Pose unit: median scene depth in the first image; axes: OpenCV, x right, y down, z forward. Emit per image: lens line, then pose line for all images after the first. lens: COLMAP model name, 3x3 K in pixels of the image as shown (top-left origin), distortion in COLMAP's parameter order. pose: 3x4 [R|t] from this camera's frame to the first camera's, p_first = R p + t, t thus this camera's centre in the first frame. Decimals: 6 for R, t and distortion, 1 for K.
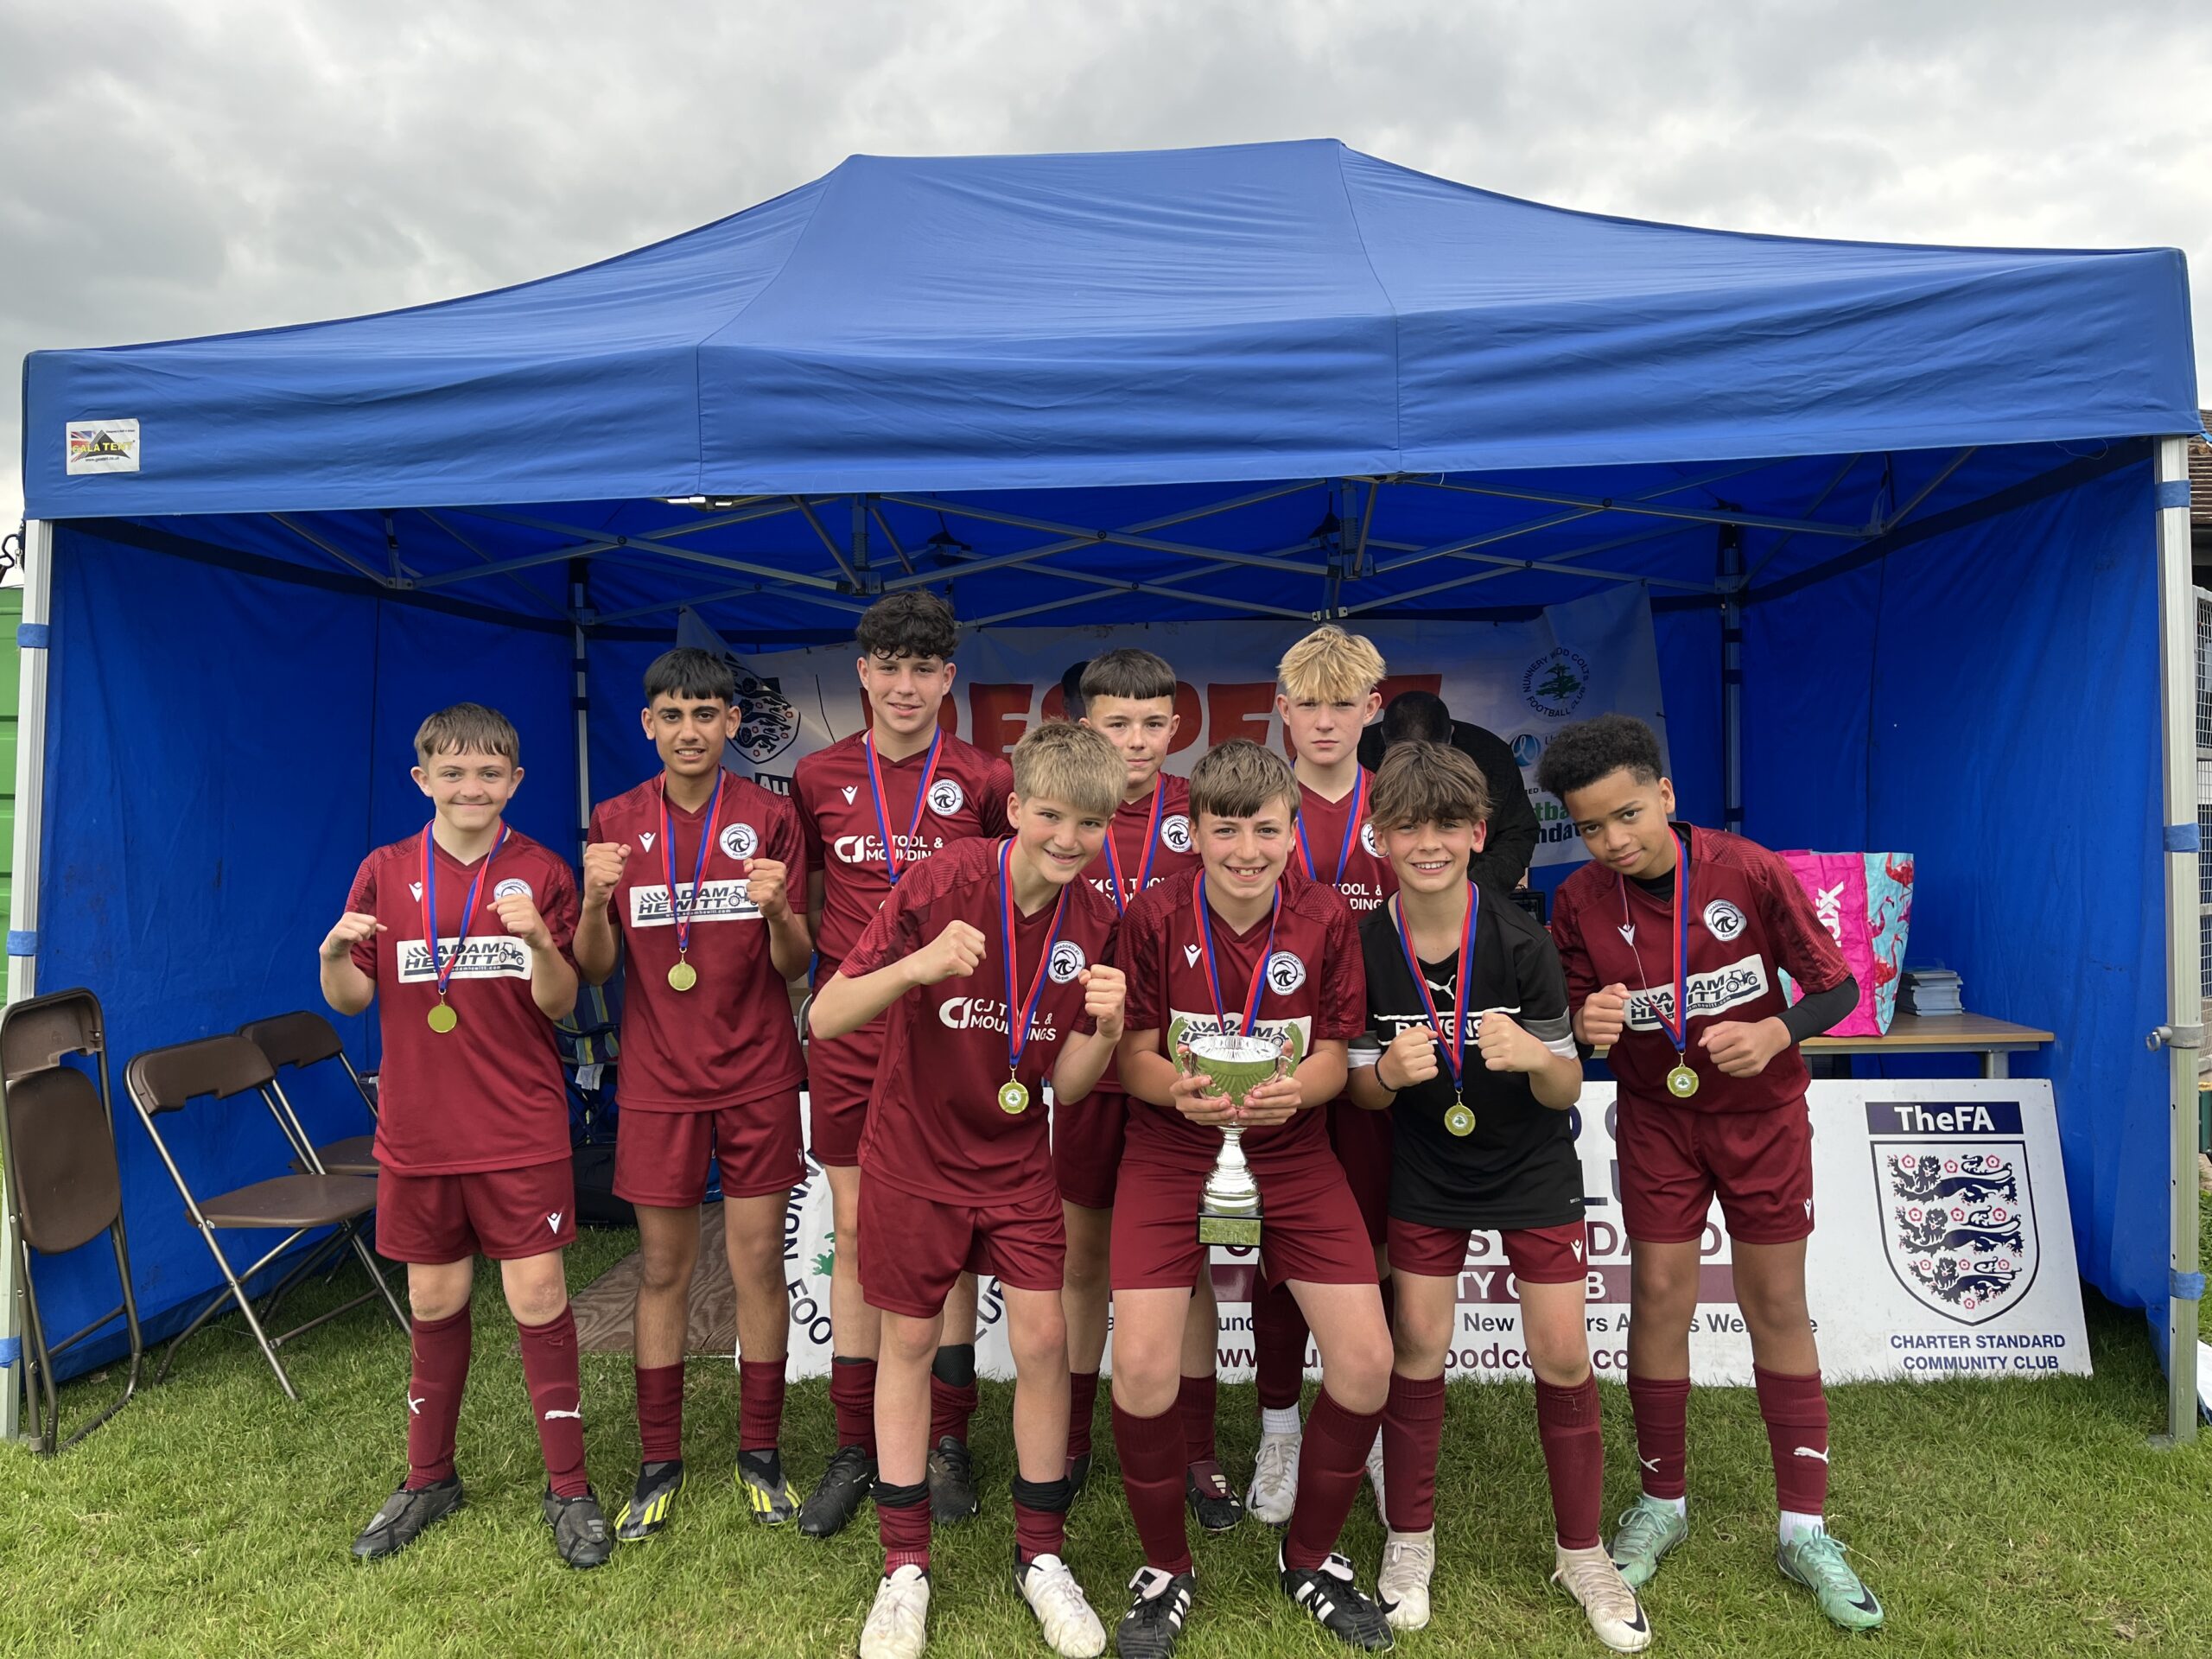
lens RADIAL K [[1678.6, 0, 1087.3], [0, 1678.6, 833.4], [0, 0, 1]] dist [0.060866, -0.067732]
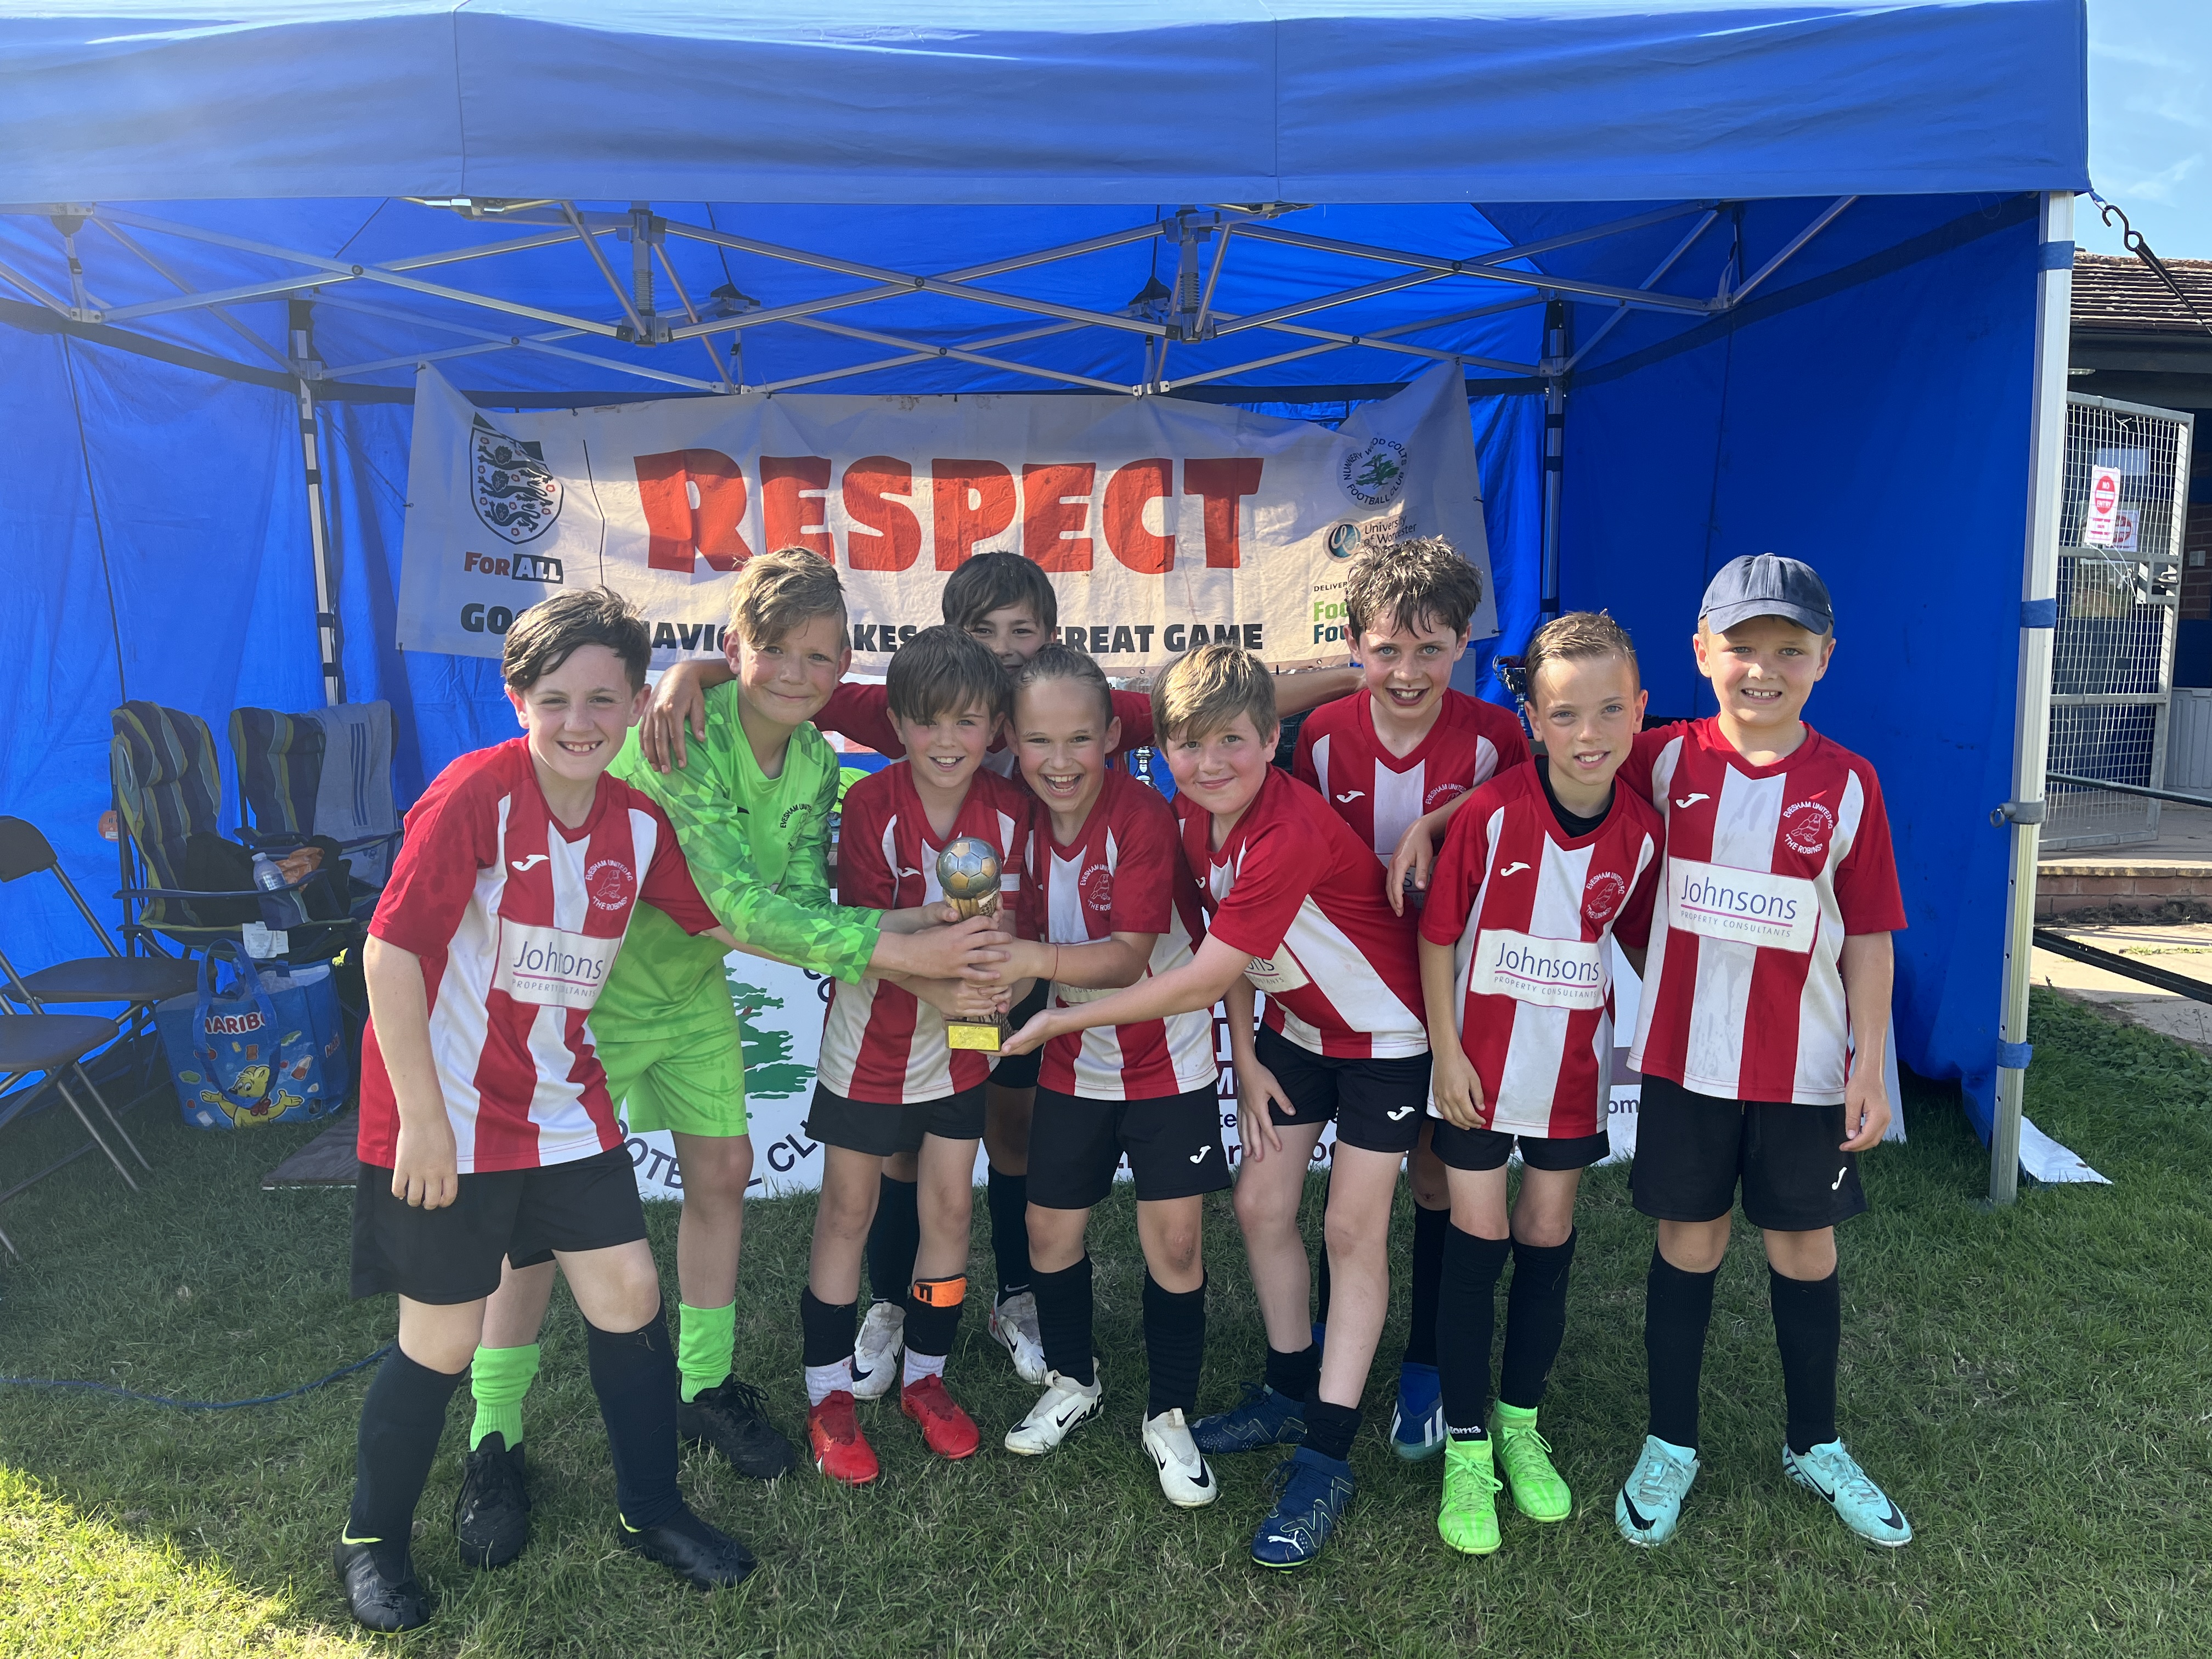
lens RADIAL K [[1678.6, 0, 1104.0], [0, 1678.6, 834.7], [0, 0, 1]] dist [0.060866, -0.067732]
pose [[0.989120, -0.013566, 0.146481, -0.038128], [-0.003222, 0.993502, 0.113767, 0.016844], [-0.147073, -0.113001, 0.982650, 0.077083]]
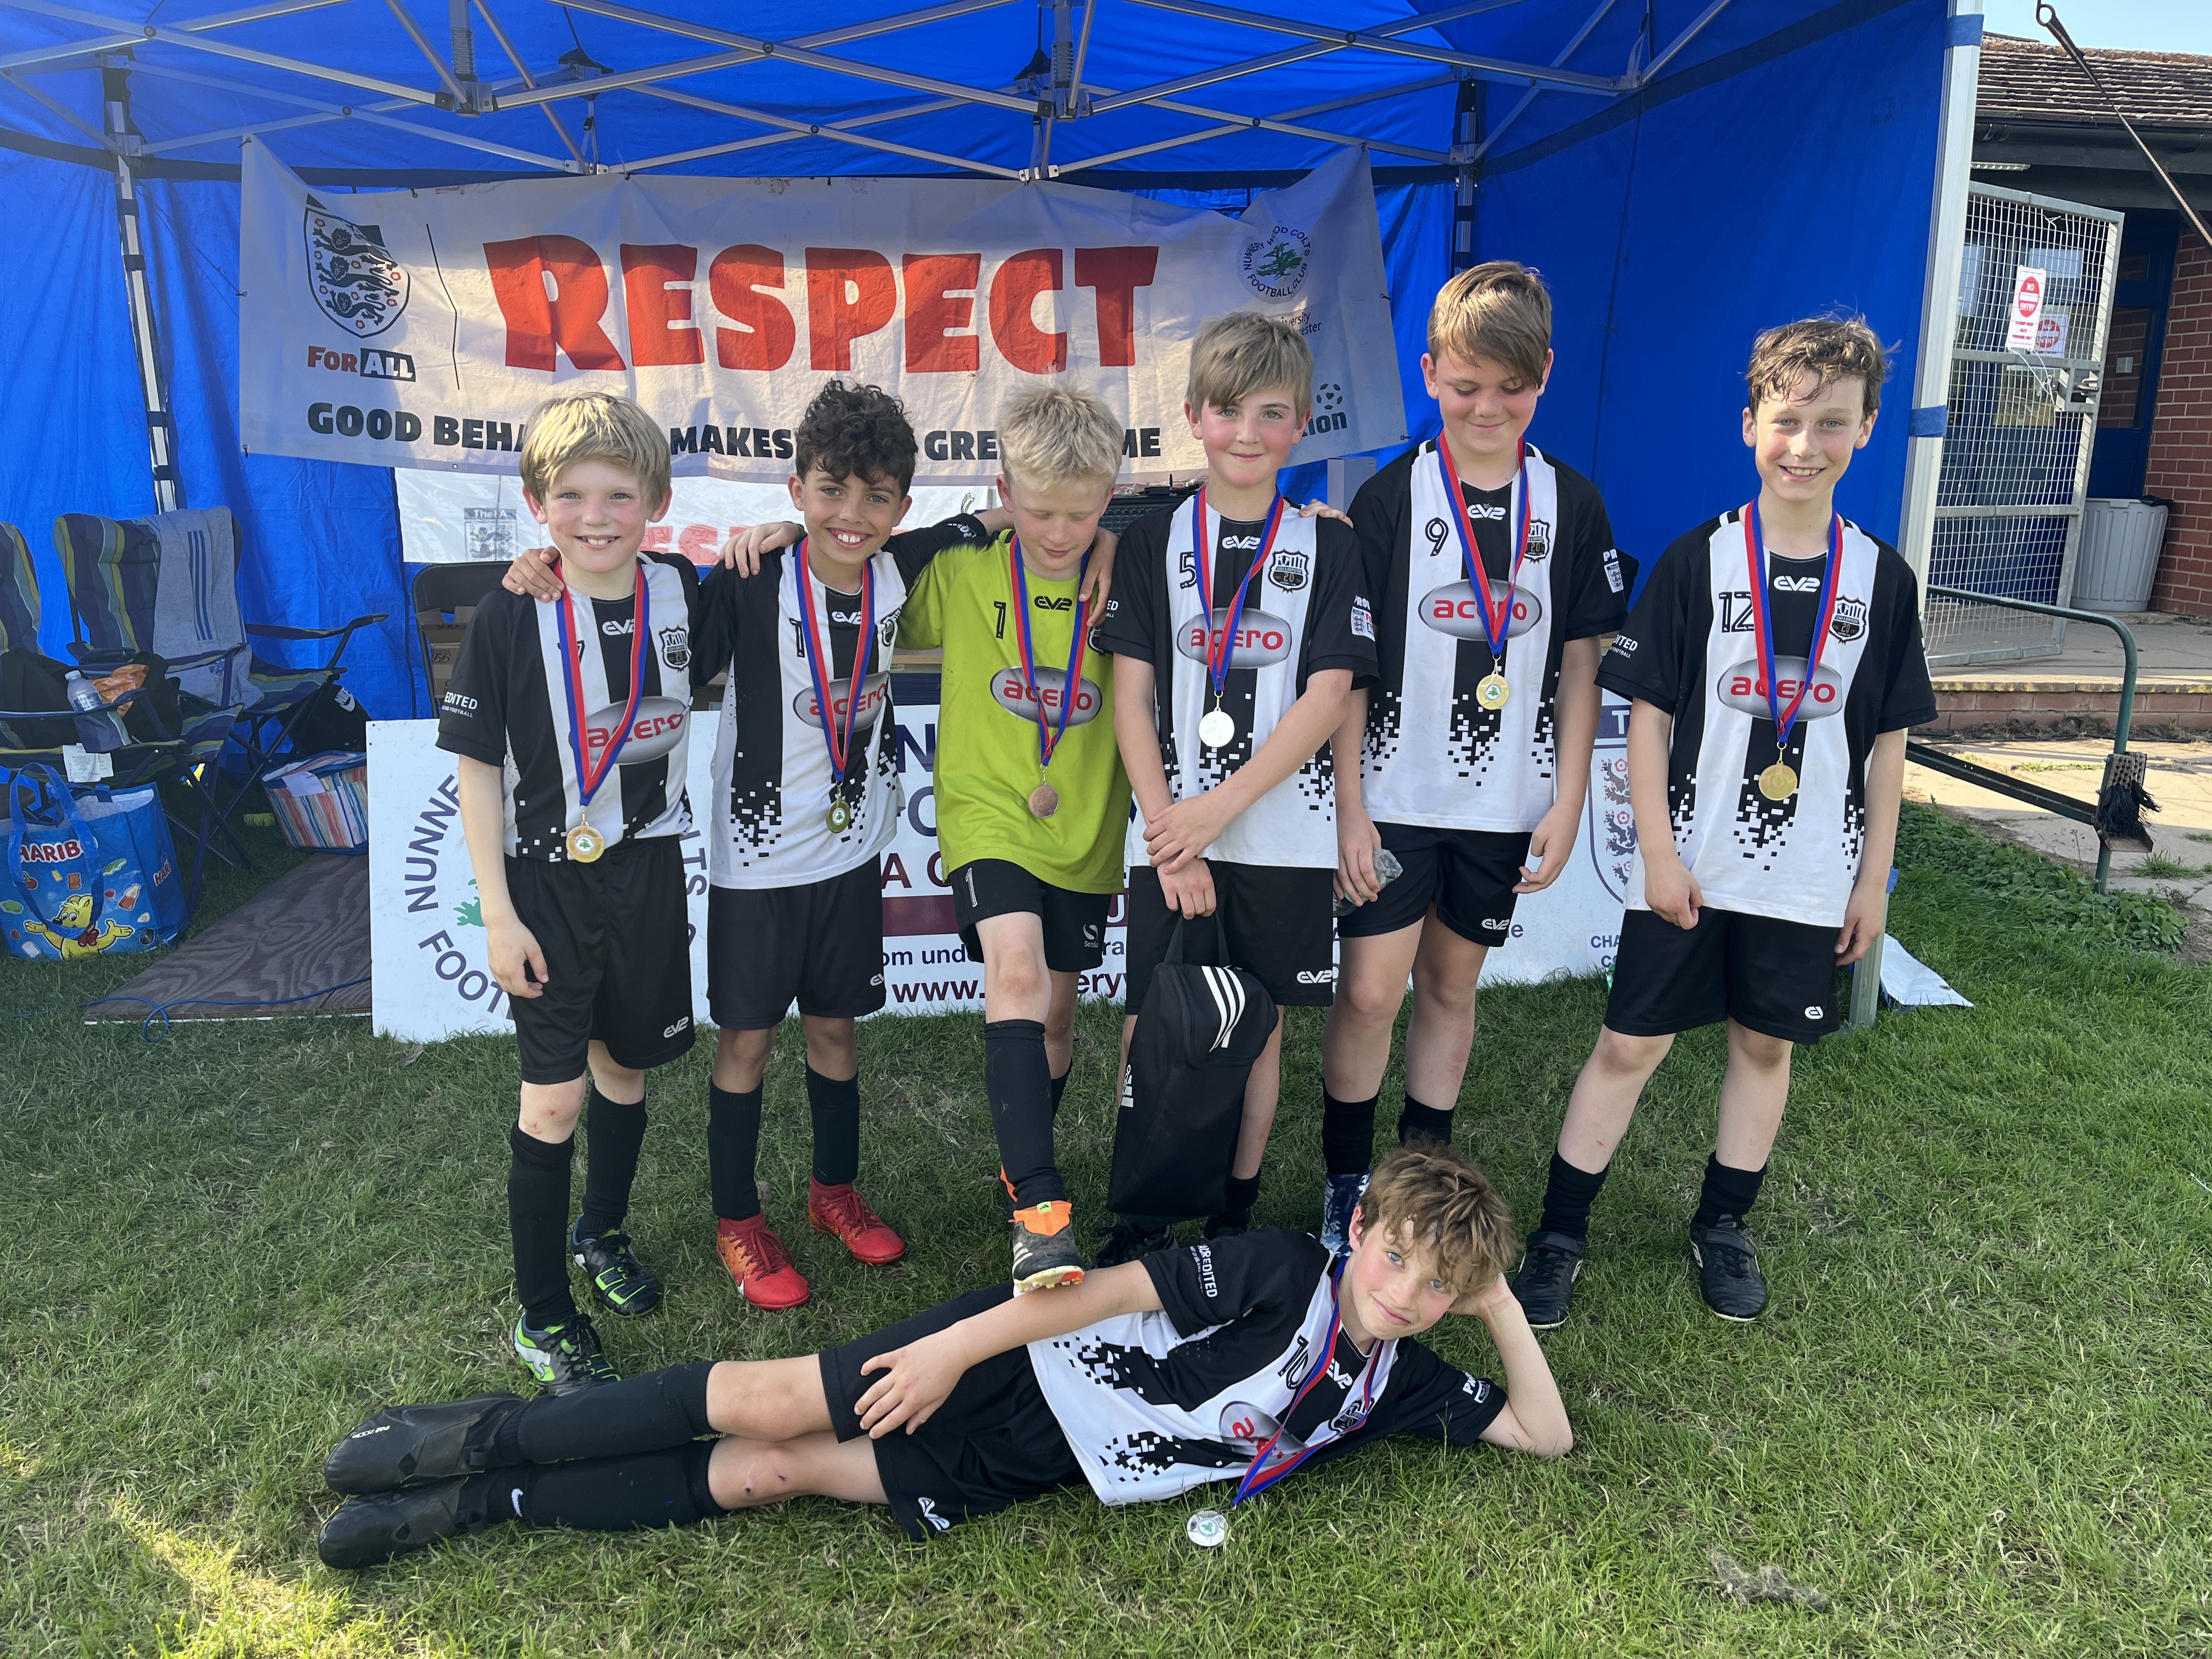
lens RADIAL K [[1678.6, 0, 1097.2], [0, 1678.6, 826.2], [0, 0, 1]] dist [0.060866, -0.067732]
pose [[0.983913, -0.032003, 0.175756, 0.011700], [-0.007357, 0.975730, 0.218852, 0.015912], [-0.178494, -0.216624, 0.959799, 0.107350]]
